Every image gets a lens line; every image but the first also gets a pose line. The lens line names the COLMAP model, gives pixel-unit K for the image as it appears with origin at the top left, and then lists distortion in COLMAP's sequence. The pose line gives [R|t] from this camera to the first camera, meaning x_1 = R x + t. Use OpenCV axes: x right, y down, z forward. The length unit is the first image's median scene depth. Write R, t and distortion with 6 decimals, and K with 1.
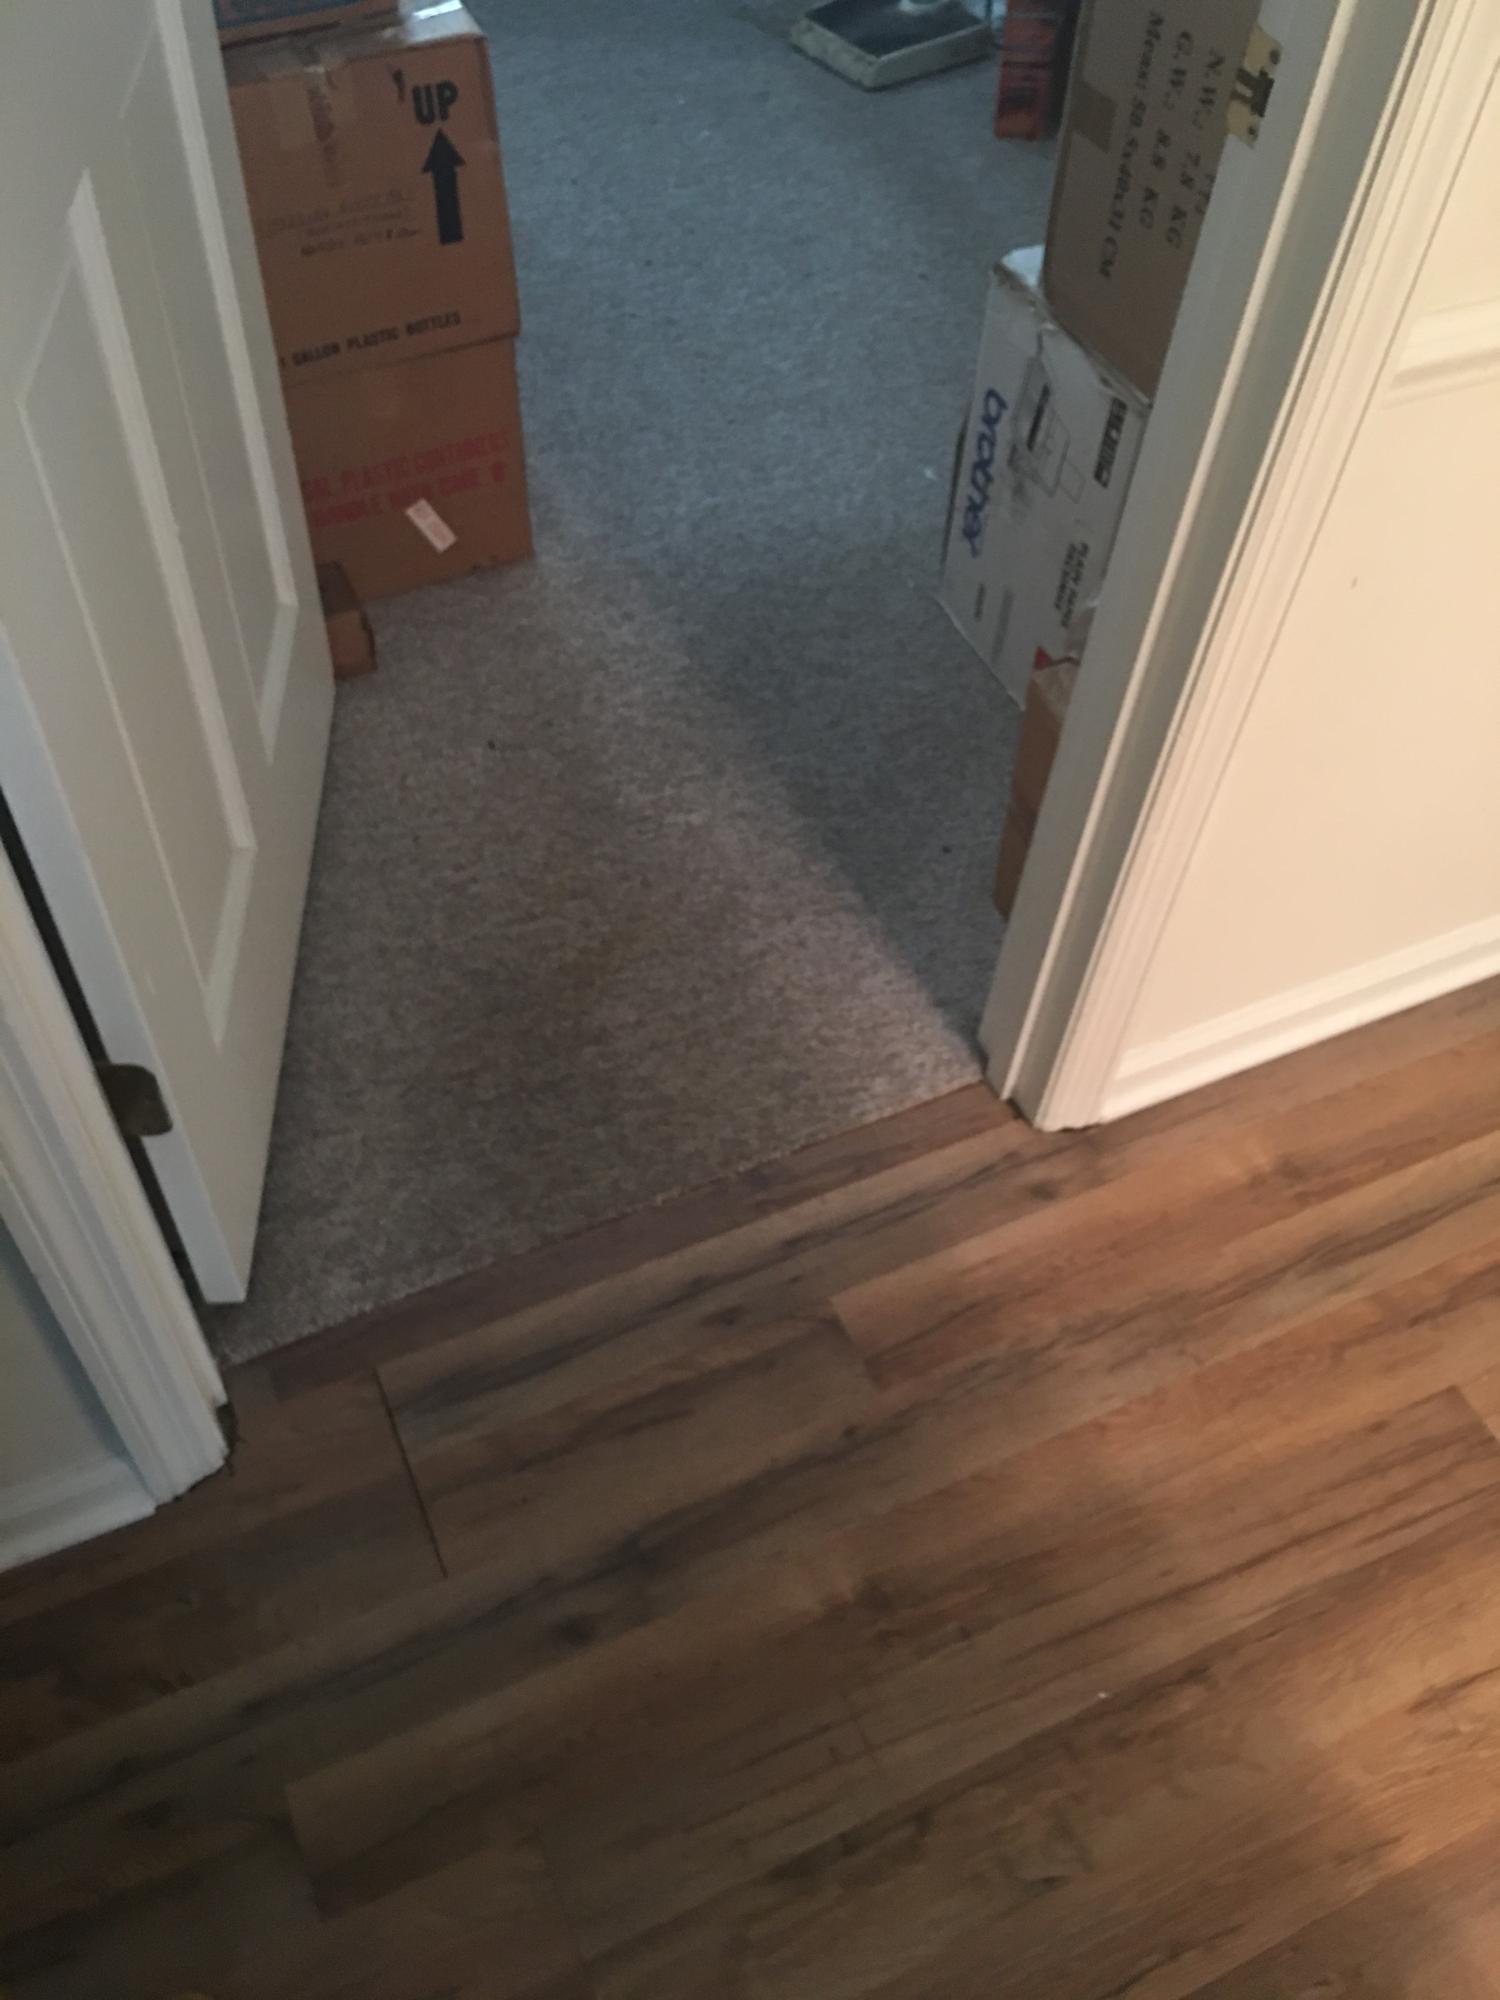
lens RADIAL K [[1752.2, 0, 750.0], [0, 1752.2, 1000.0], [0, 0, 1]] dist [0.105270, -0.129223]
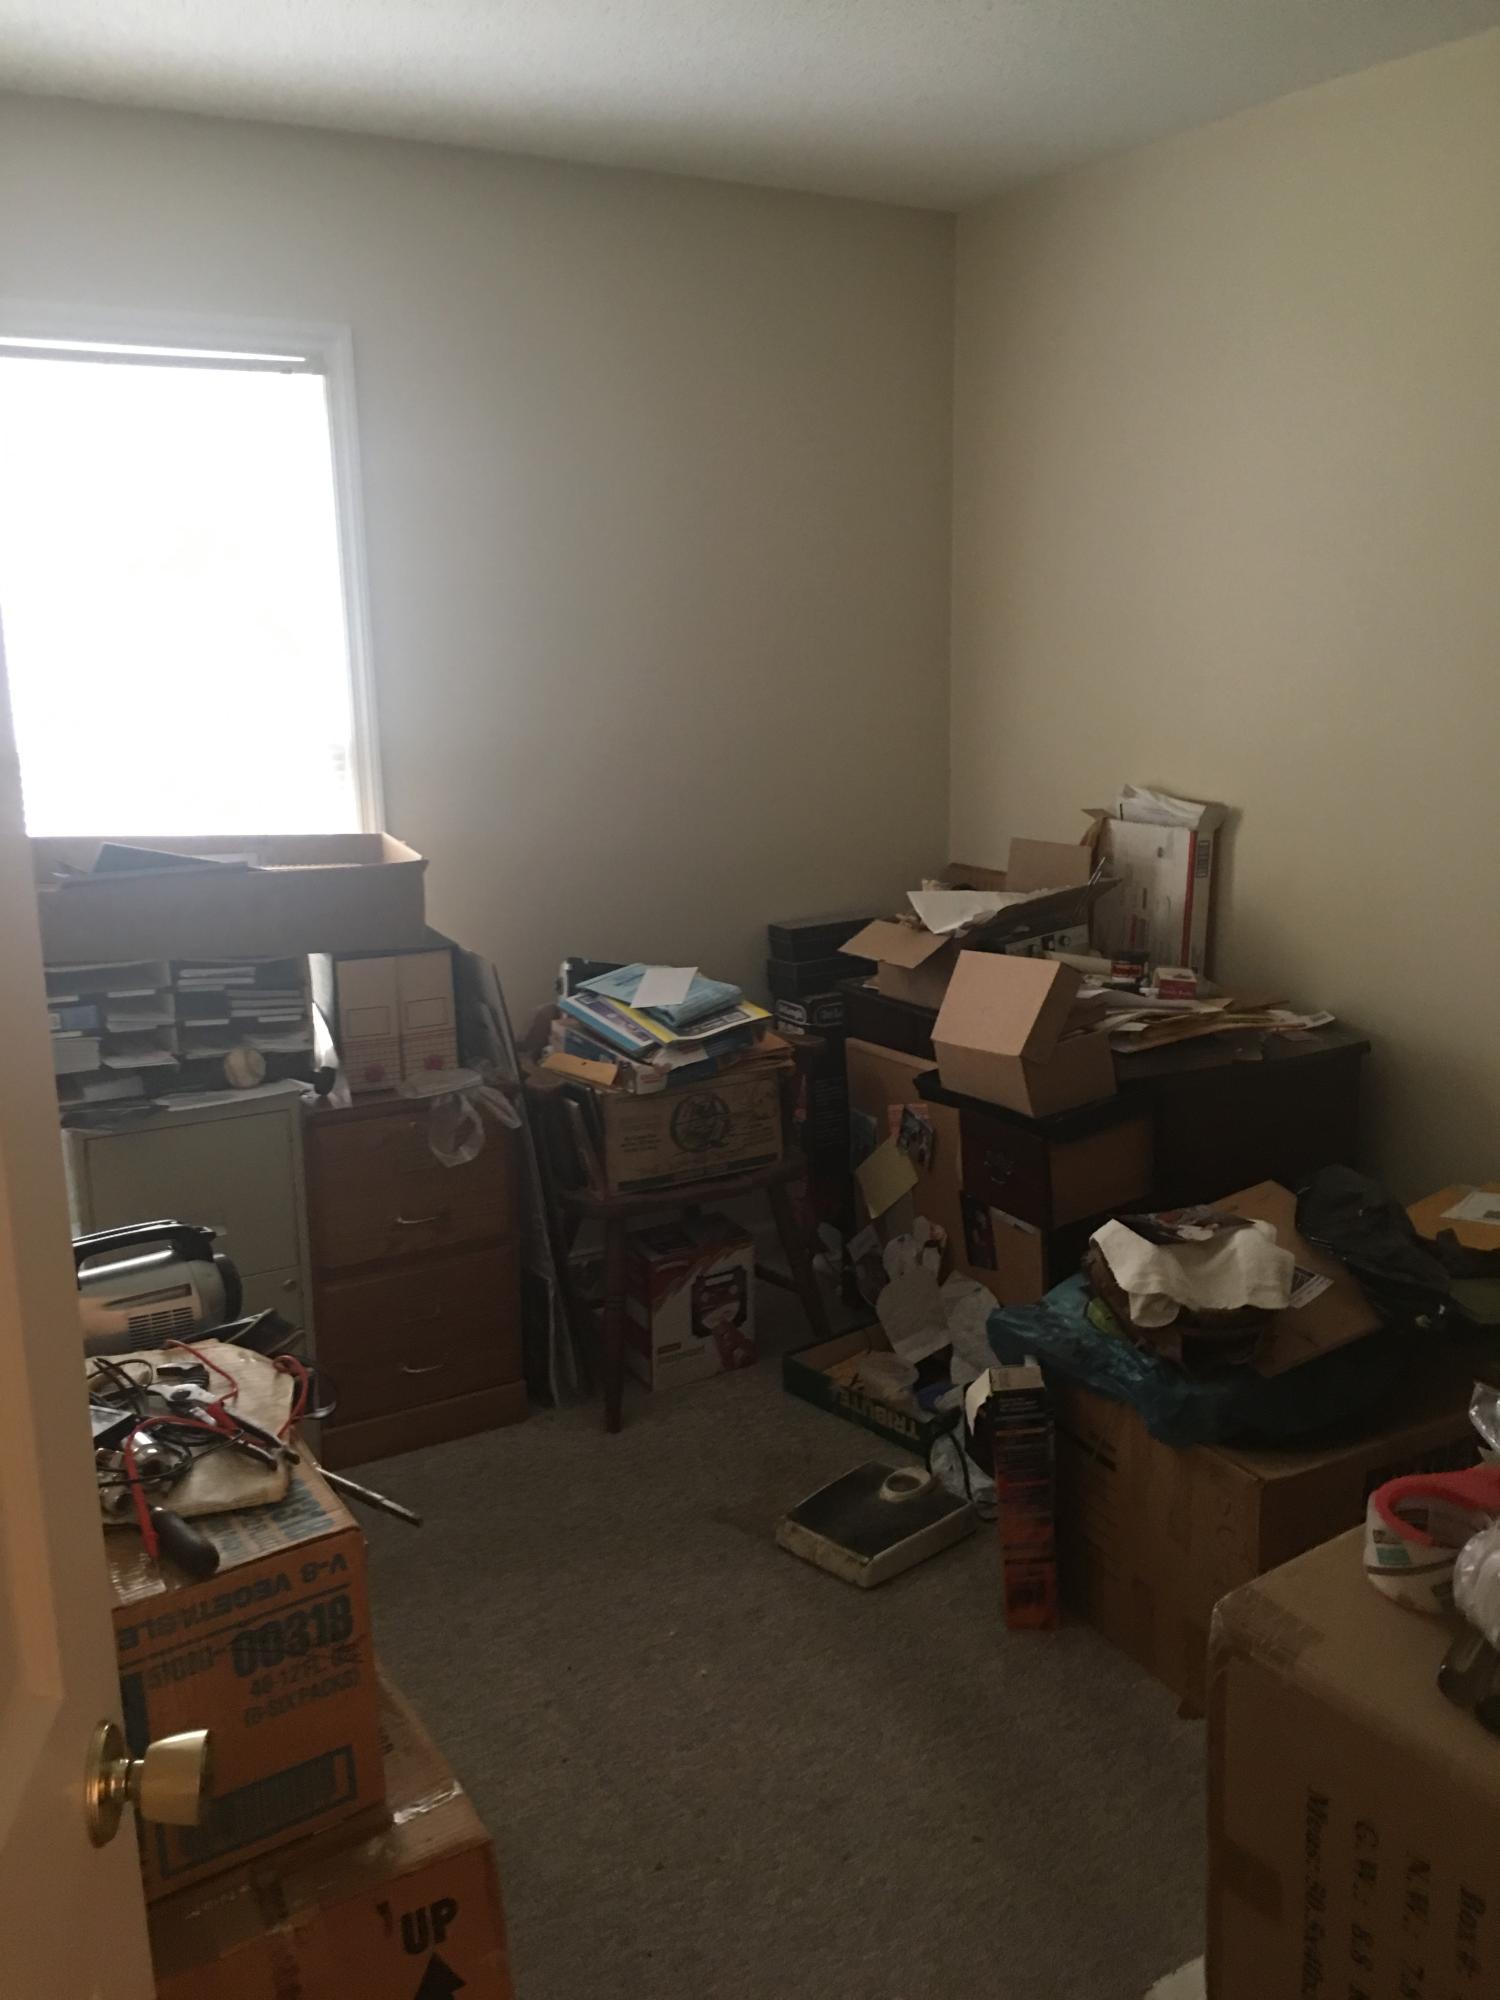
lens RADIAL K [[1752.2, 0, 750.0], [0, 1752.2, 1000.0], [0, 0, 1]] dist [0.105270, -0.129223]
pose [[0.993992, -0.089876, 0.062461, -0.029498], [0.109226, 0.778234, -0.618403, -0.203851], [0.006970, 0.621510, 0.783375, 0.071937]]
